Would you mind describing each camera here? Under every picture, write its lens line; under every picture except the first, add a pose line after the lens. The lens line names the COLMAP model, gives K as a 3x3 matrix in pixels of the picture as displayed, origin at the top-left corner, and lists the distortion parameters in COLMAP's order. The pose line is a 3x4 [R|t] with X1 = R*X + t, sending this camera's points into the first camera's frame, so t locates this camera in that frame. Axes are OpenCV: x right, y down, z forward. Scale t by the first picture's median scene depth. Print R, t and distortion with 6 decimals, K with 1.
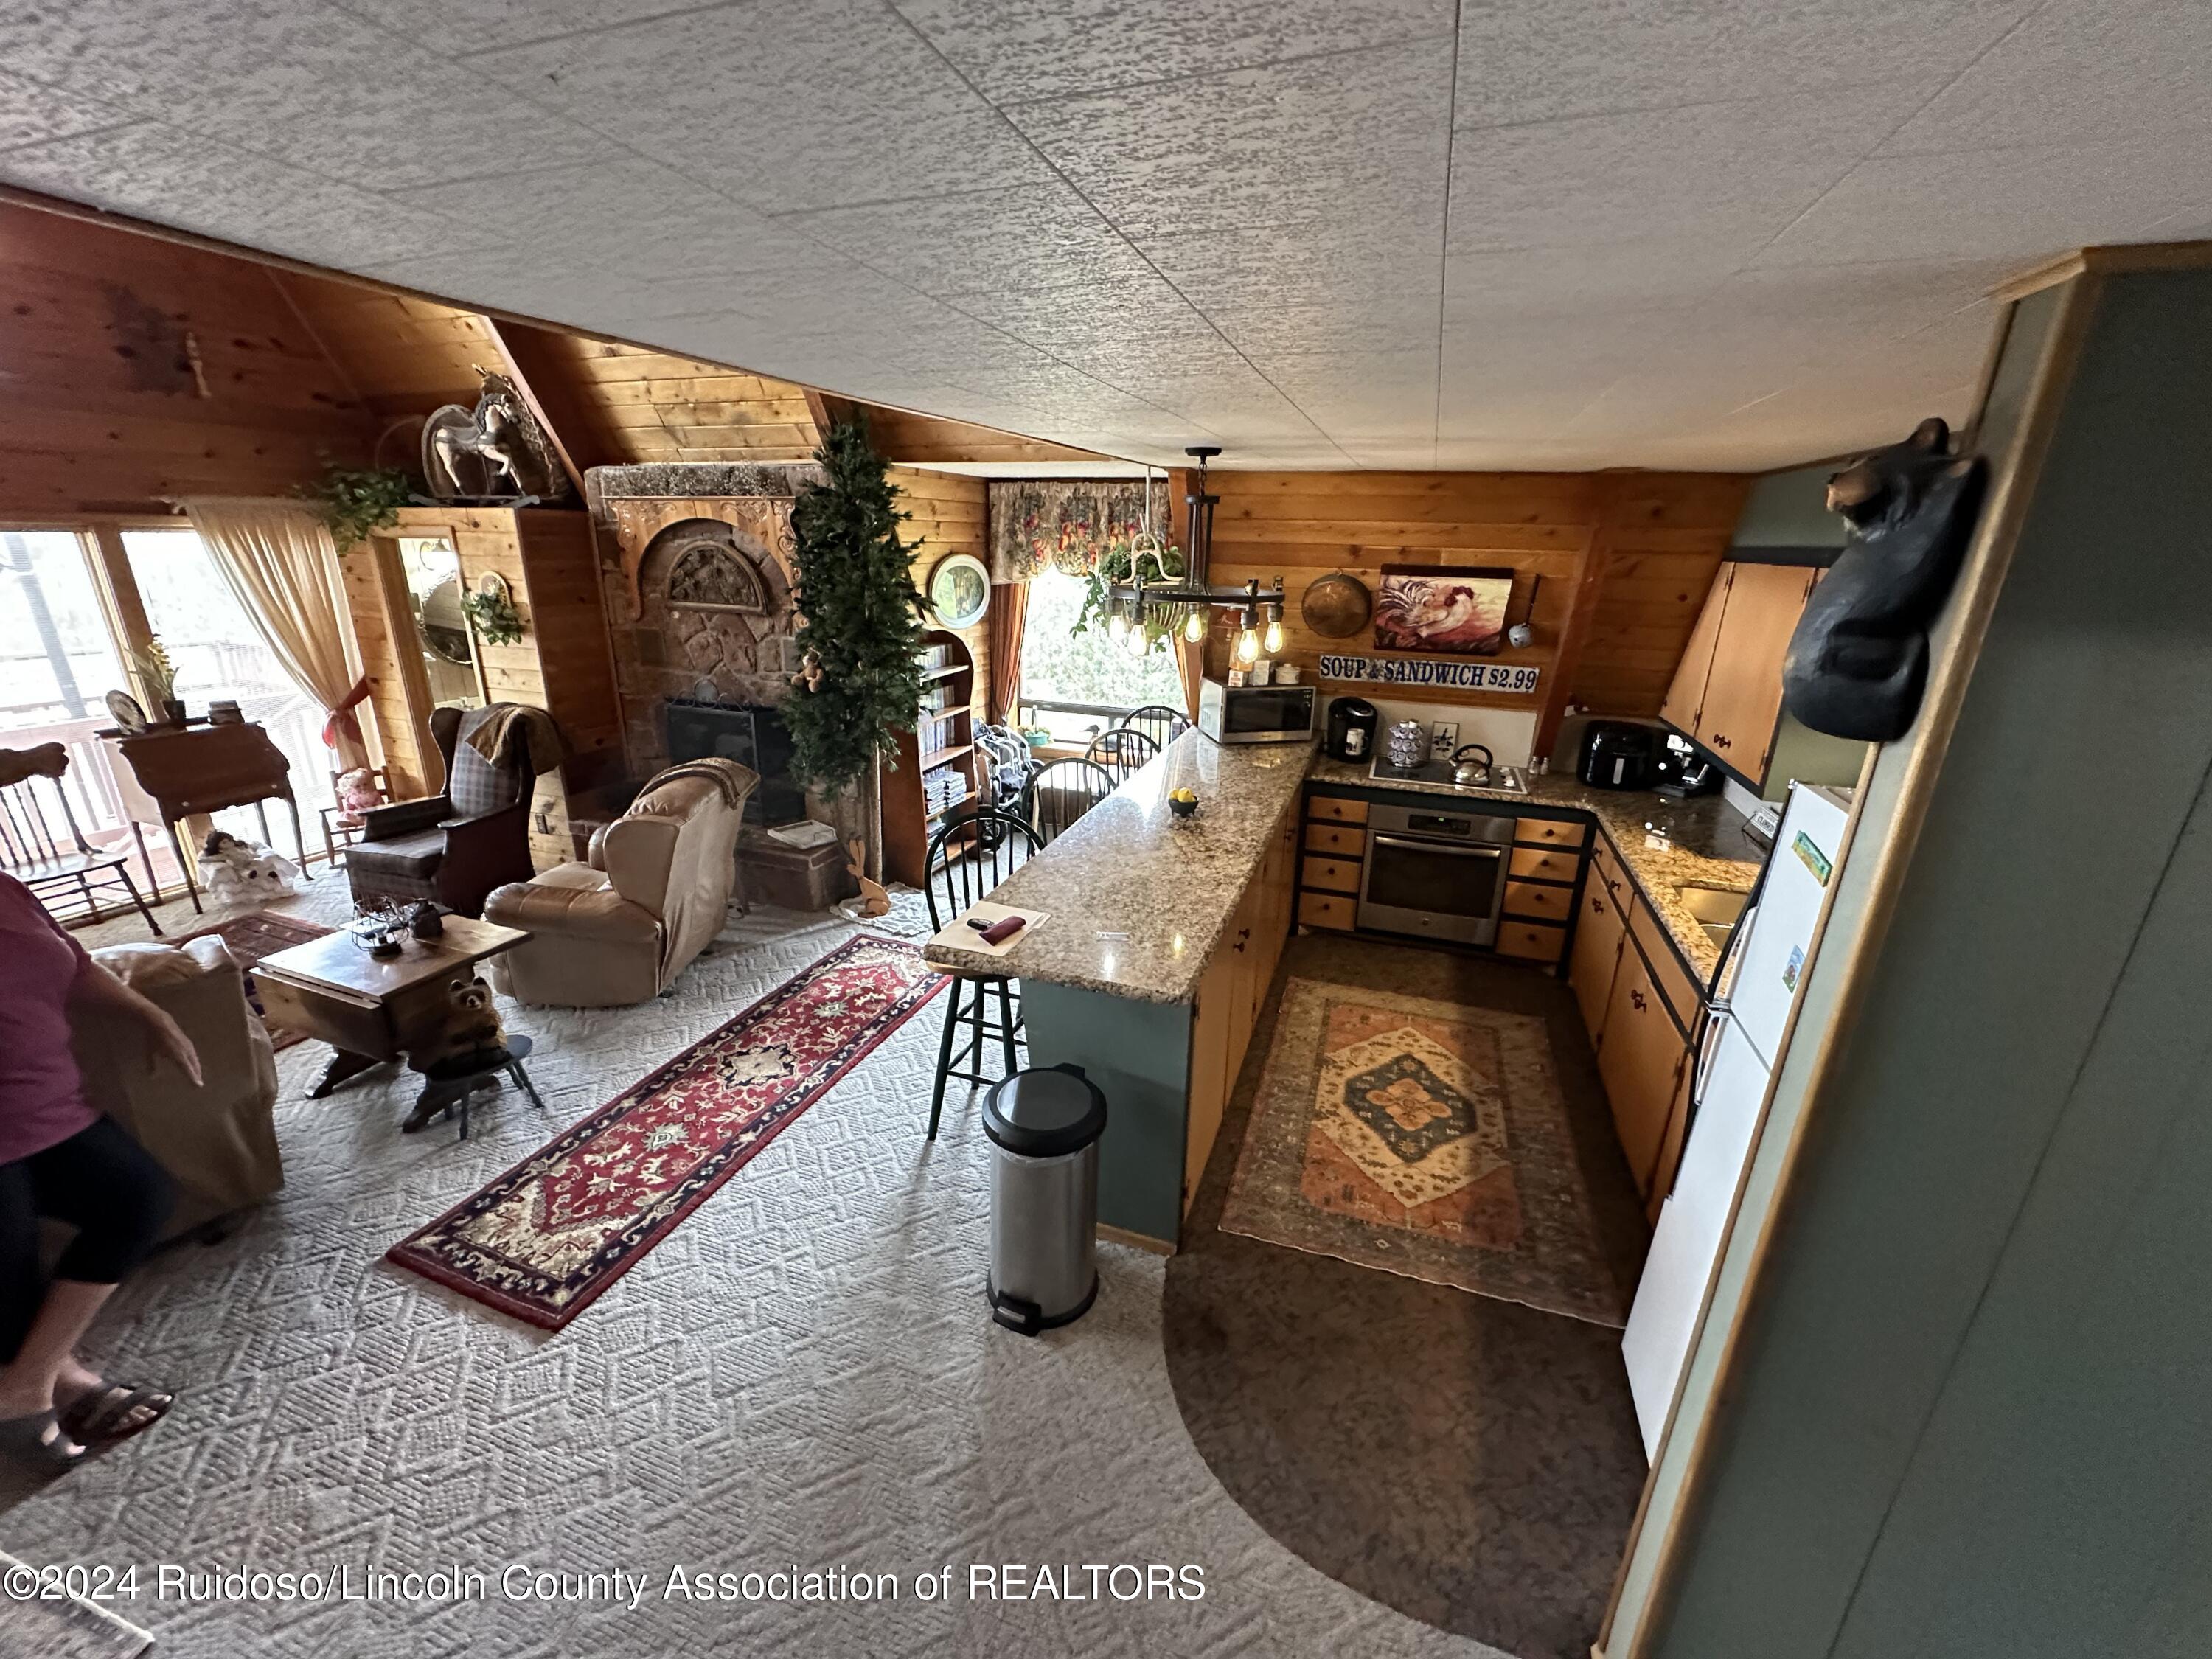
lens RADIAL K [[886.1, 0, 1101.8], [0, 886.1, 829.6], [0, 0, 1]] dist [-0.001614, 0.000635]
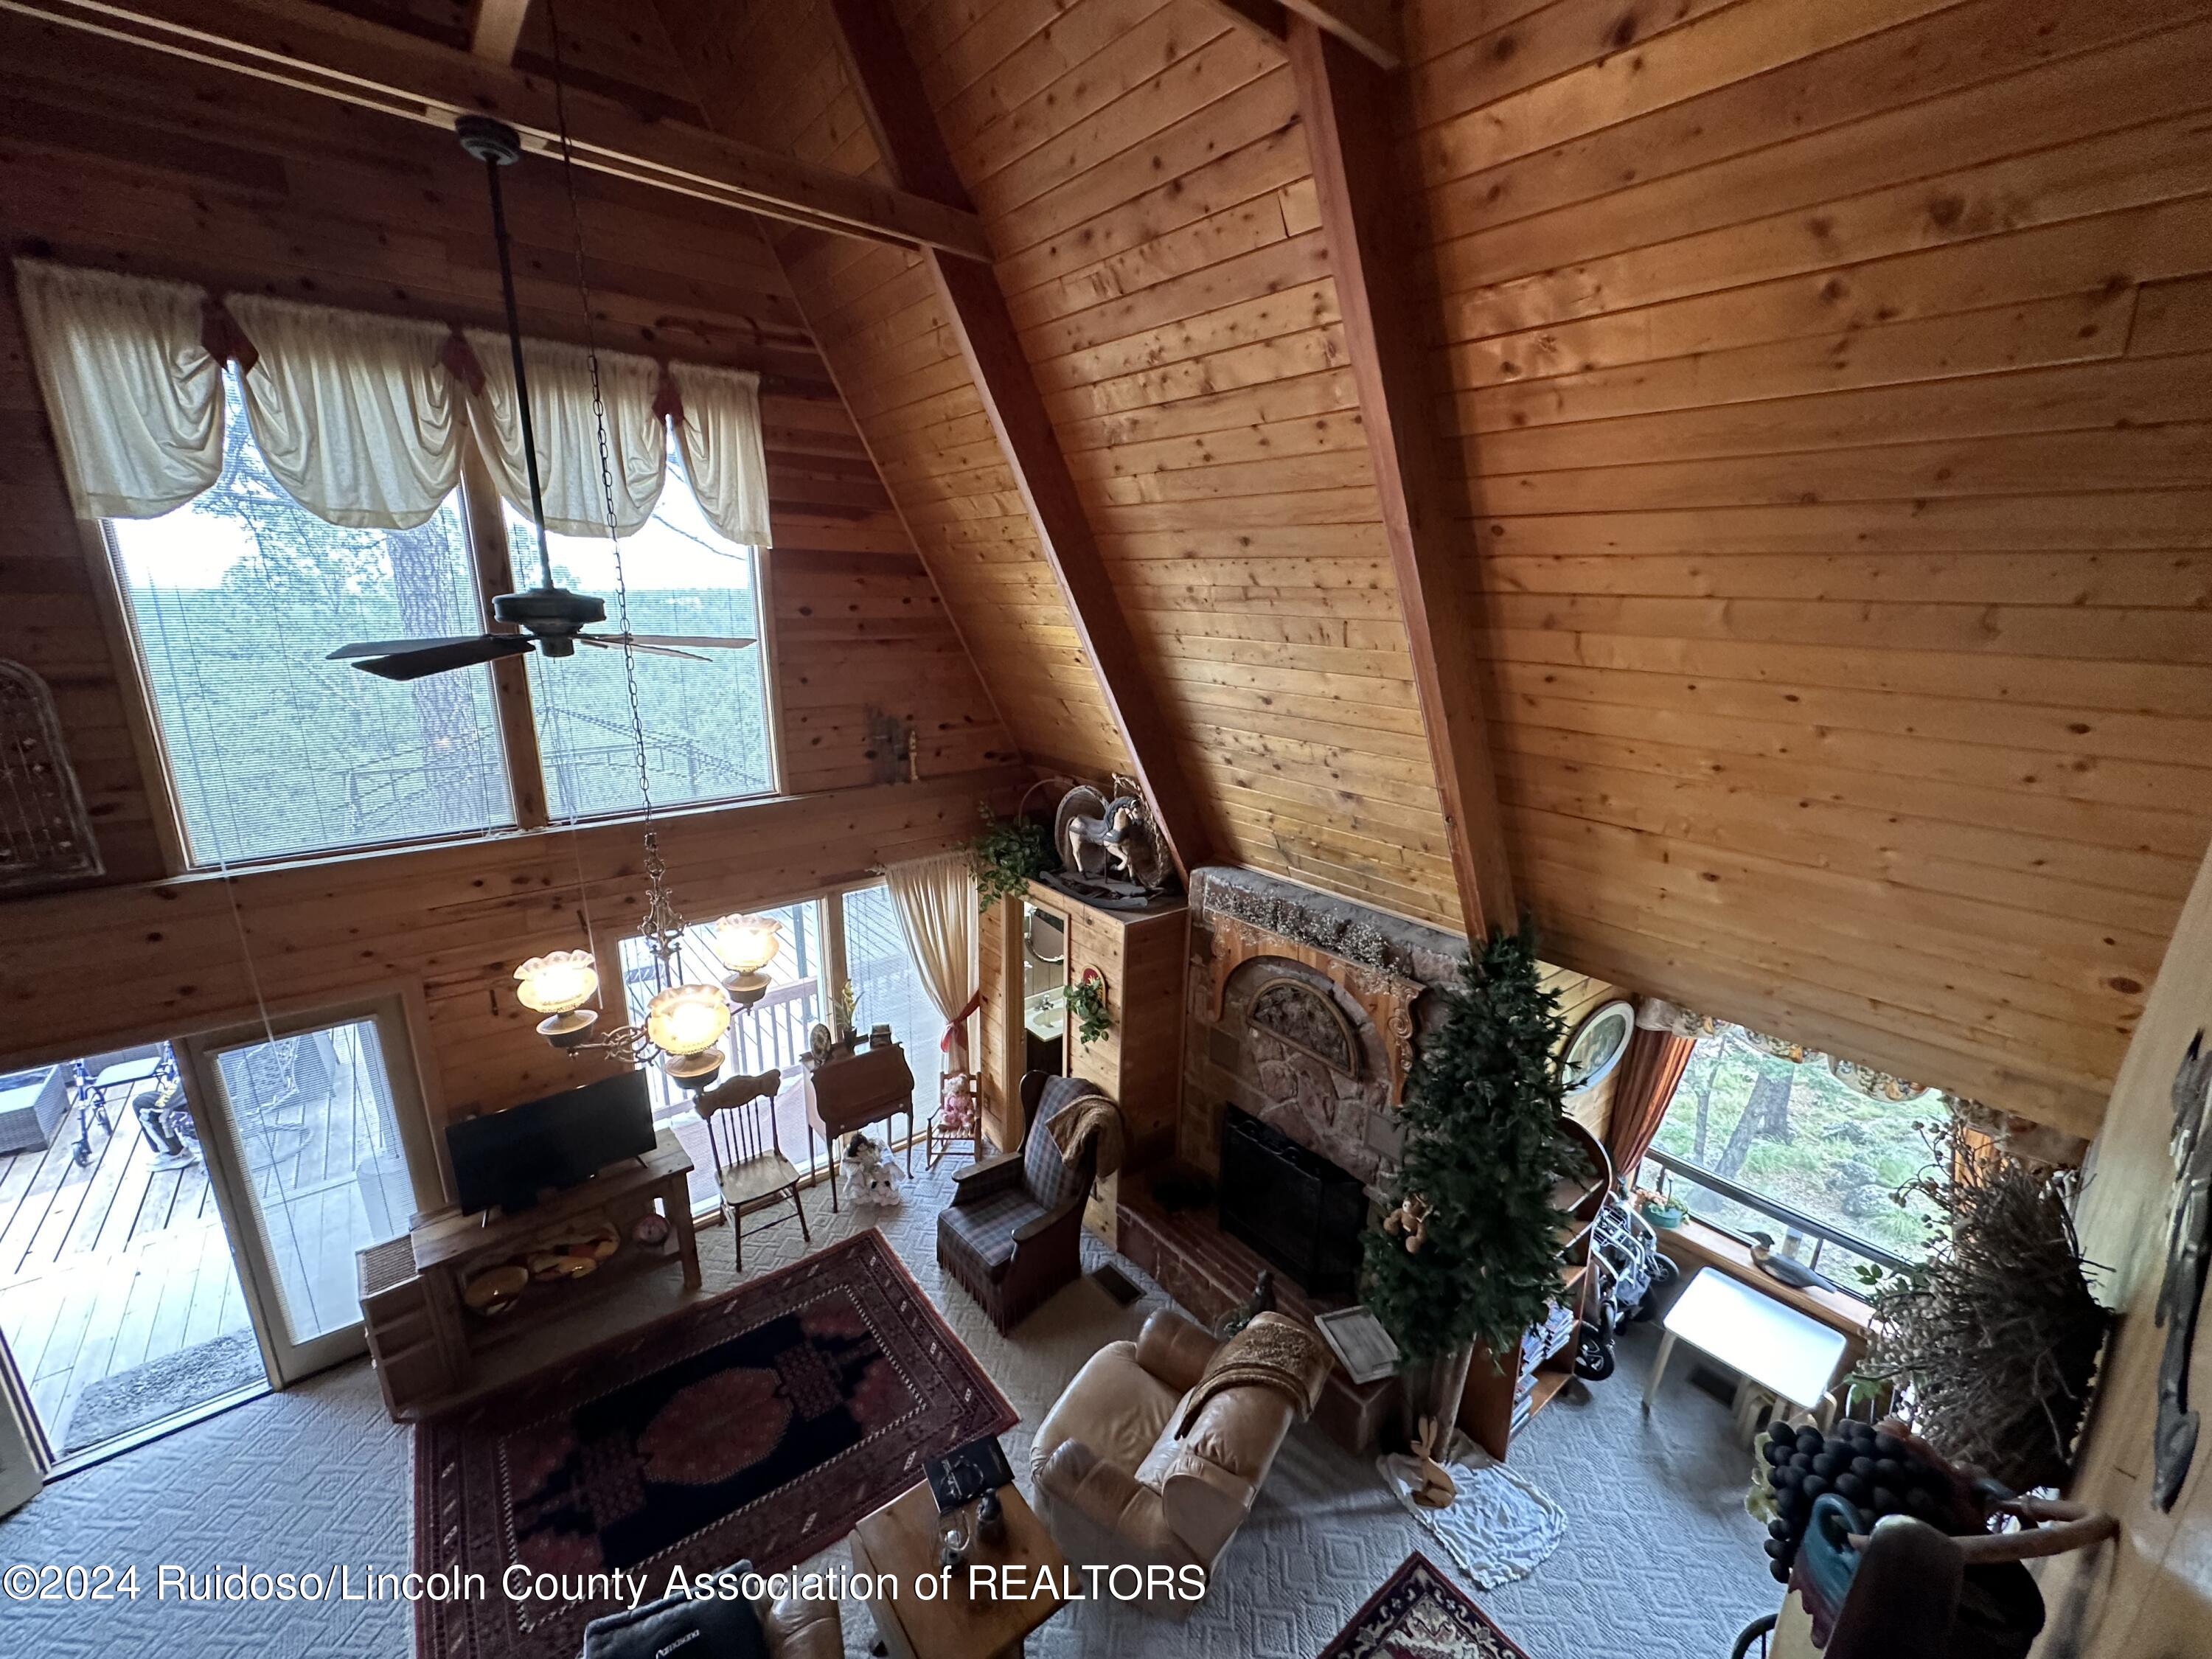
lens RADIAL K [[886.1, 0, 1103.1], [0, 886.1, 832.7], [0, 0, 1]] dist [-0.001614, 0.000635]
pose [[0.853476, 0.135846, -0.503114, -0.198550], [-0.165906, 0.986024, -0.015203, -0.449751], [0.494018, 0.096445, 0.864086, 0.115354]]
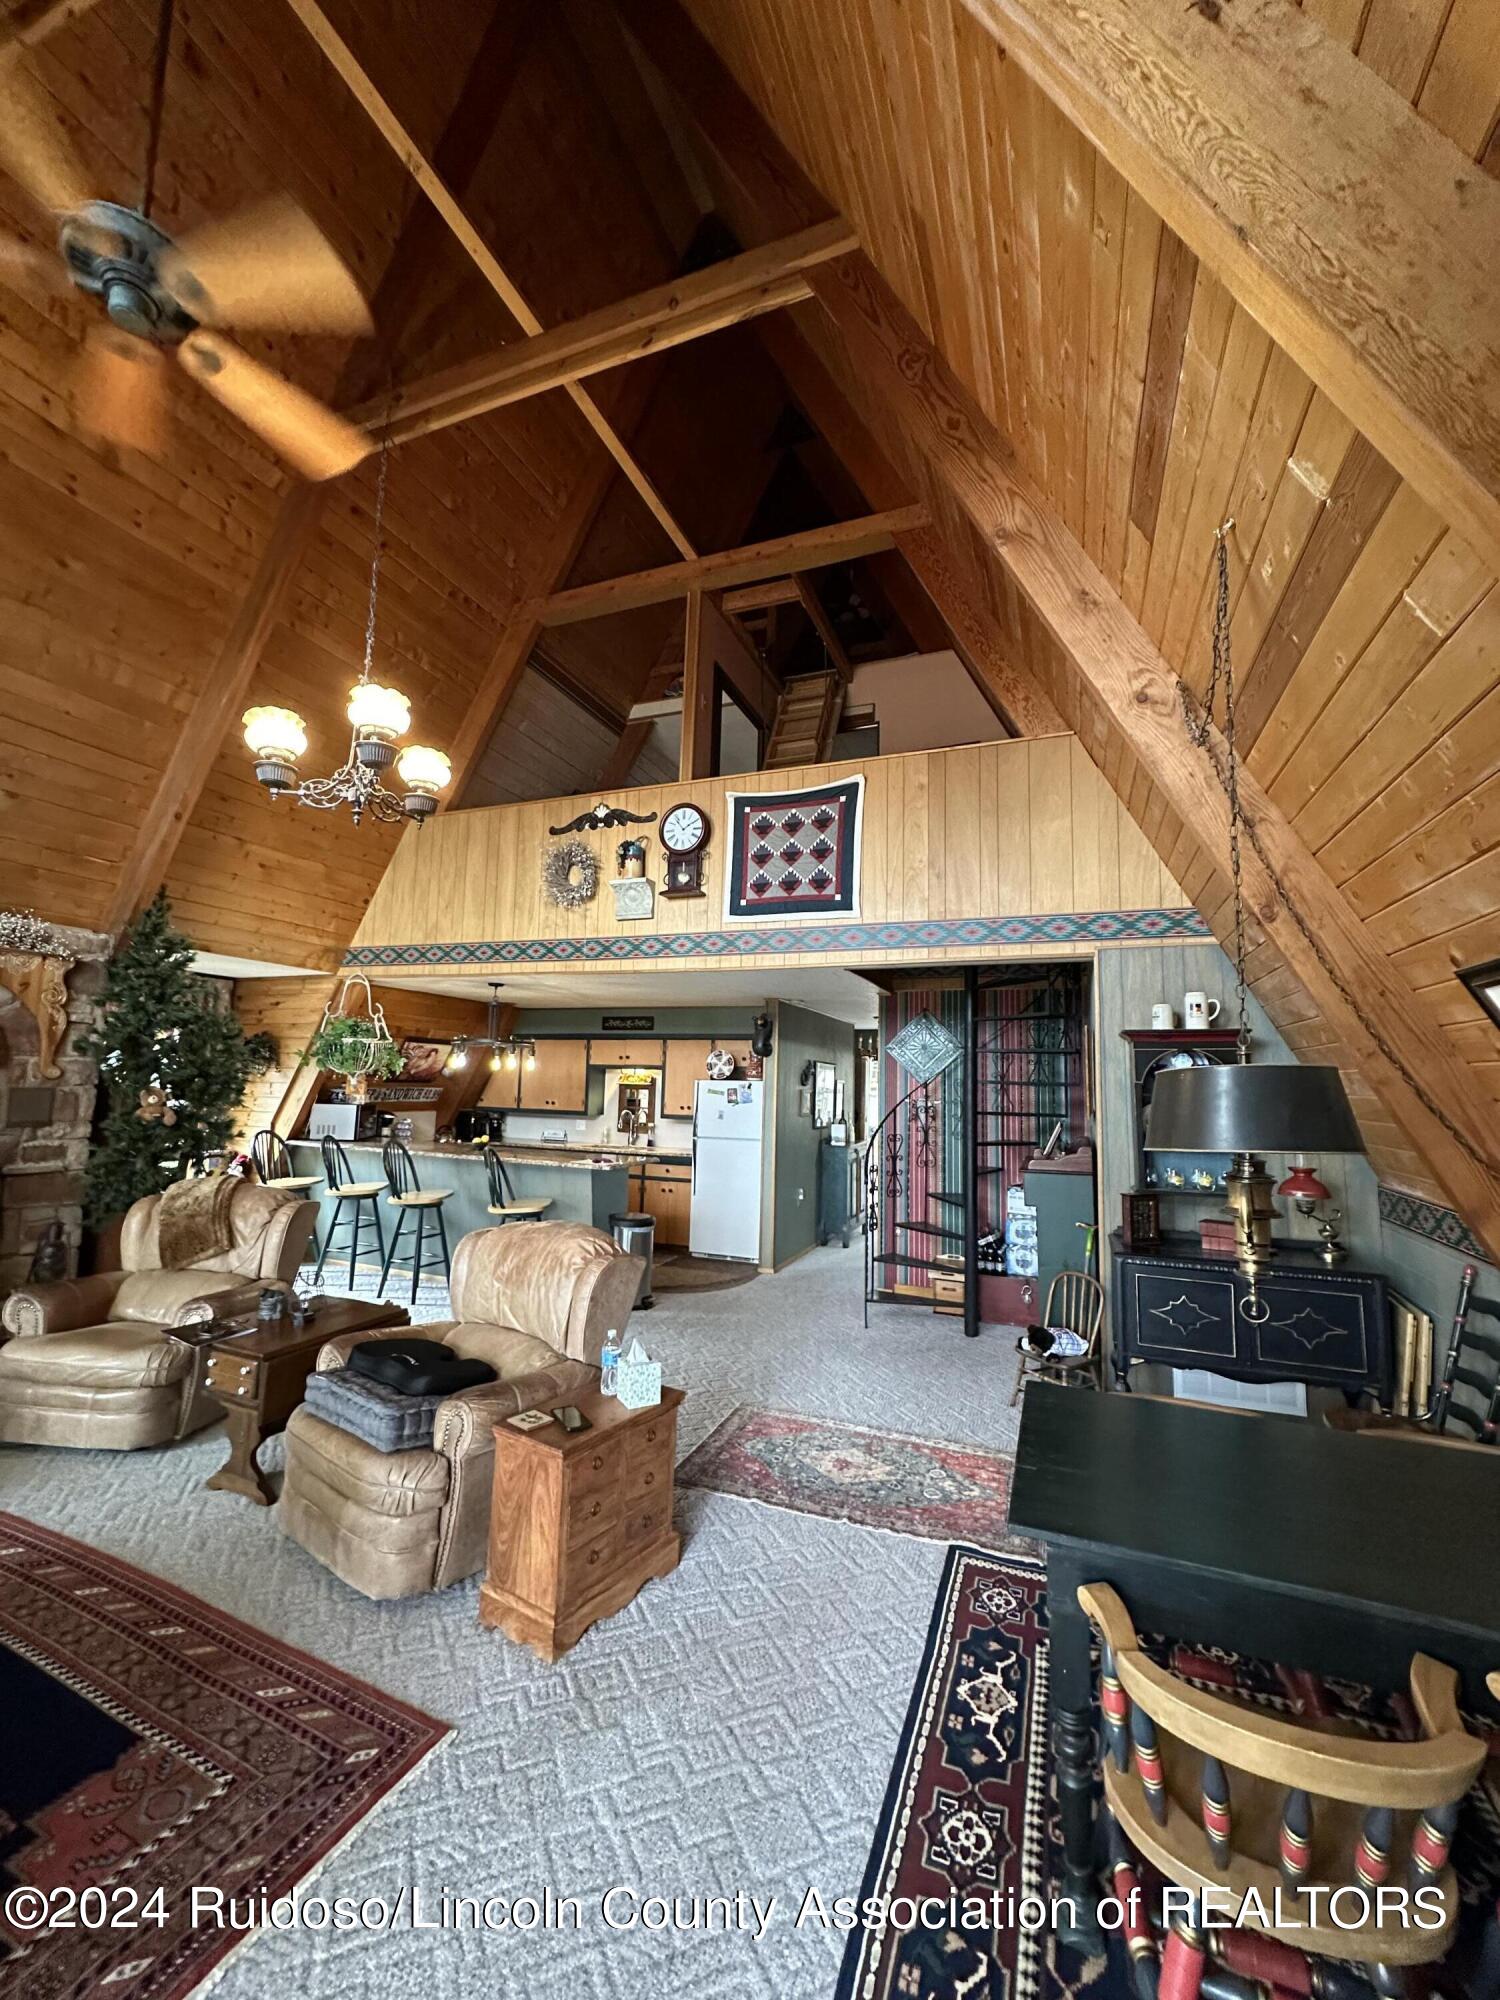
lens RADIAL K [[801.1, 0, 756.3], [0, 801.1, 997.9], [0, 0, 1]] dist [-0.001614, 0.000635]
pose [[0.036013, 0.087418, 0.995521, -1.264587], [0.292578, 0.951596, -0.094144, 0.006324], [-0.955563, 0.294658, 0.008693, 0.211628]]
